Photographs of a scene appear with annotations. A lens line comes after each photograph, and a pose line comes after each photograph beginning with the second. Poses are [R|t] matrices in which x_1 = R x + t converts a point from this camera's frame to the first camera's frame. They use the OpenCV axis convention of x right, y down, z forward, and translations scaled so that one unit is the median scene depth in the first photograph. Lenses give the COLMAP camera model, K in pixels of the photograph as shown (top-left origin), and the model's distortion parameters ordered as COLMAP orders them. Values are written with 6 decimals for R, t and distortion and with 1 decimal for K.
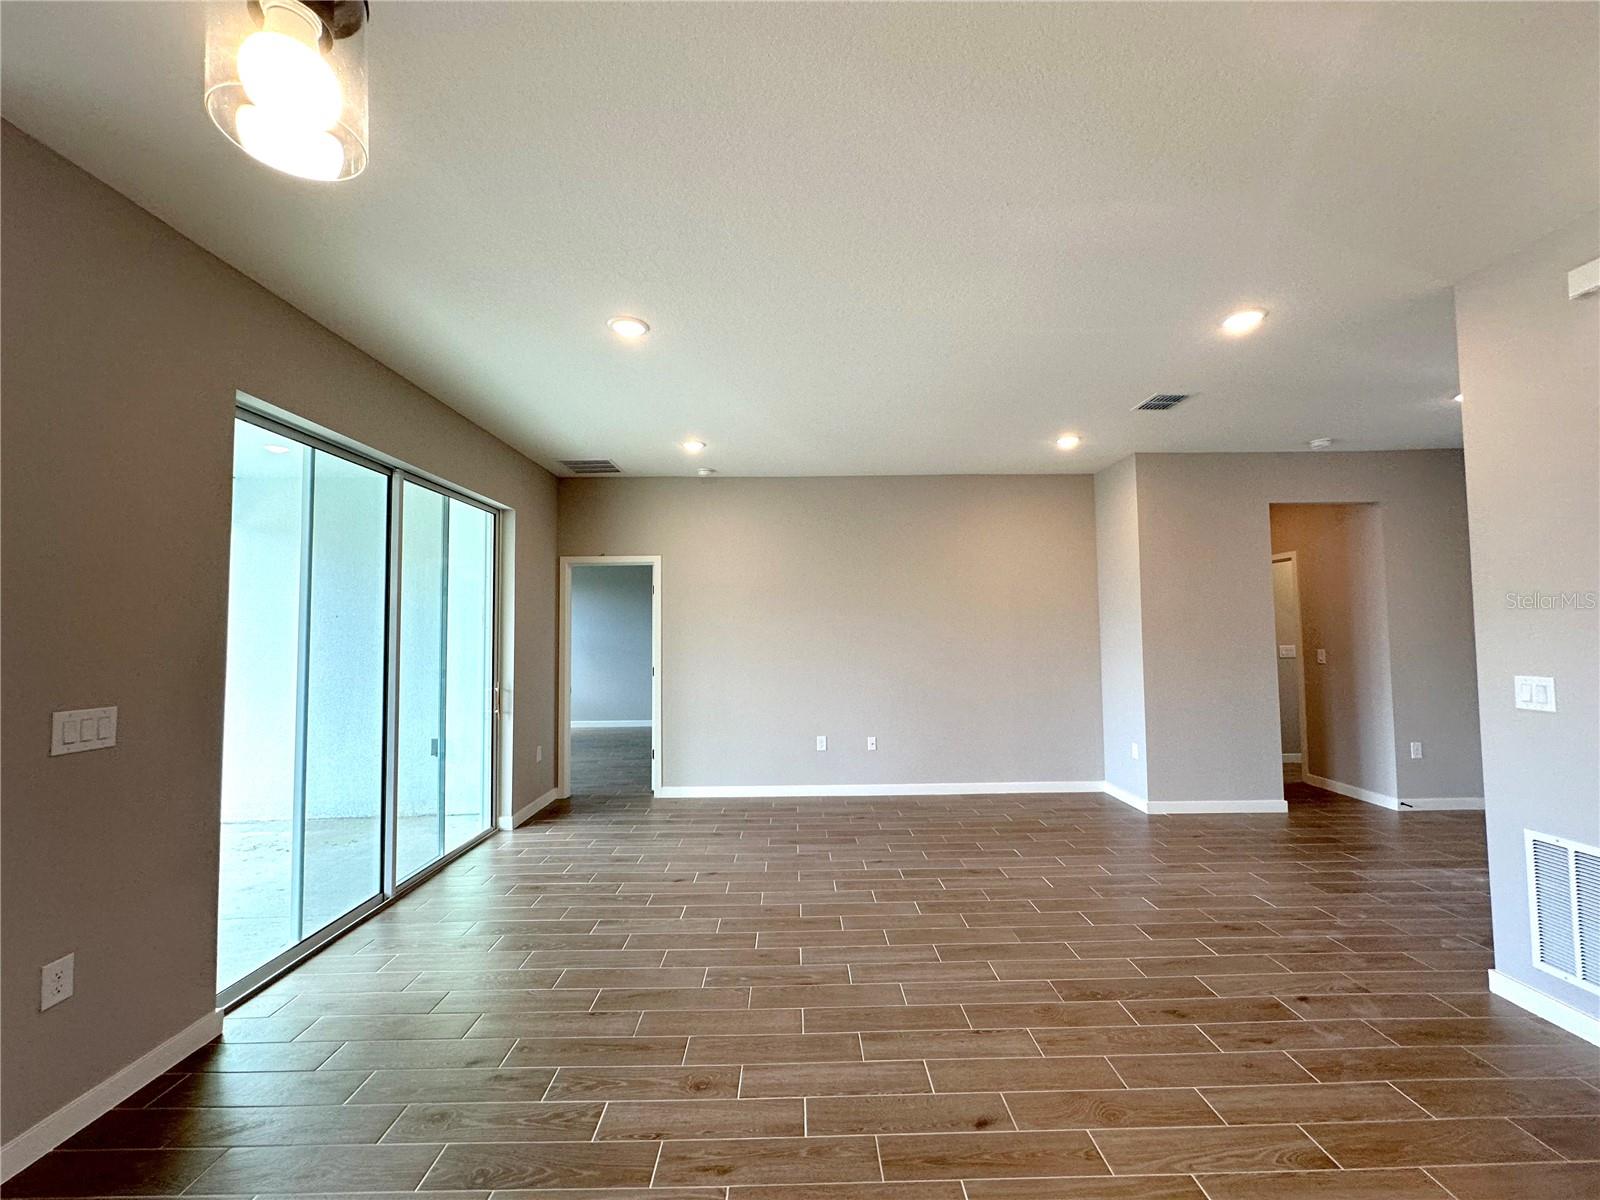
lens RADIAL K [[638.5, 0, 801.7], [0, 638.5, 600.7], [0, 0, 1]] dist [-0.003079, 0.000431]
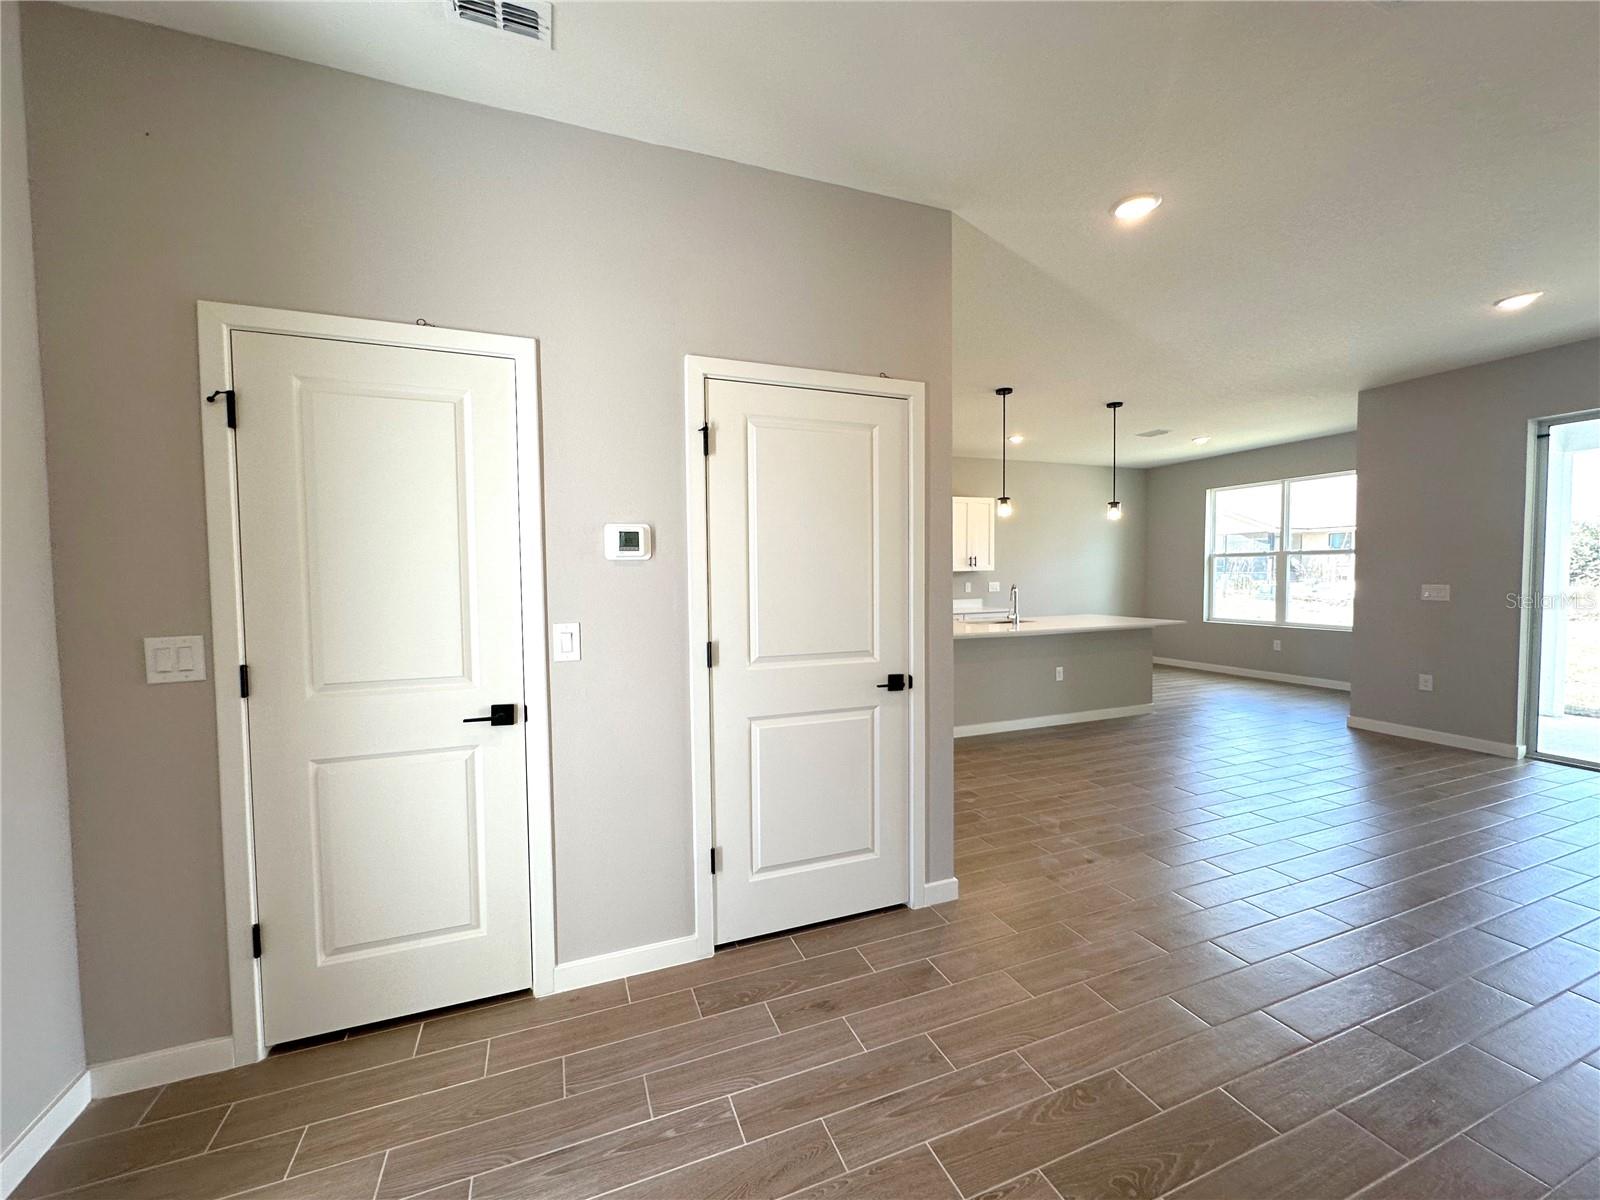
lens RADIAL K [[638.5, 0, 800.5], [0, 638.5, 600.4], [0, 0, 1]] dist [-0.003079, 0.000431]
pose [[-0.934207, 0.038581, -0.354640, 0.882309], [0.040937, 0.999161, 0.000861, 0.050422], [0.354375, -0.013713, -0.935003, 1.001307]]
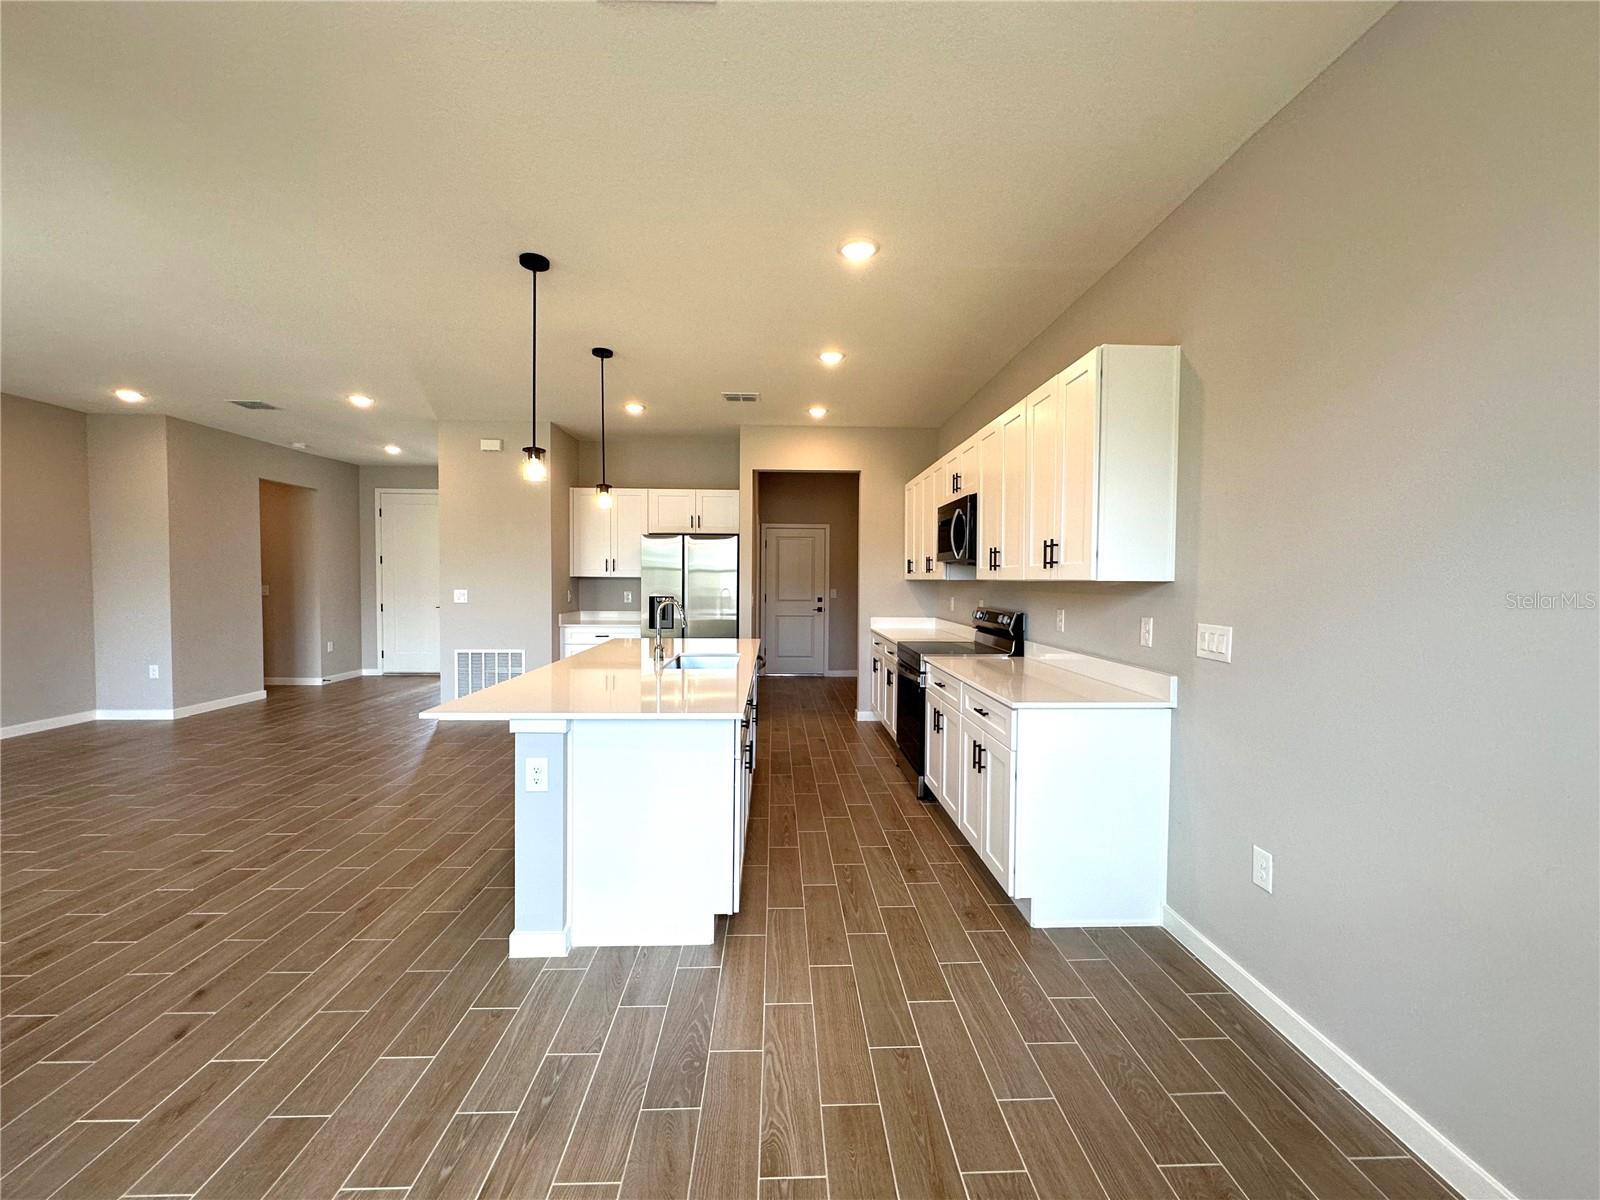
lens RADIAL K [[638.5, 0, 800.2], [0, 638.5, 603.0], [0, 0, 1]] dist [-0.003079, 0.000431]
pose [[-0.029062, -0.027755, 0.999192, -0.716602], [-0.058538, 0.997946, 0.026018, 0.012444], [-0.997862, -0.057735, -0.030627, -0.143048]]
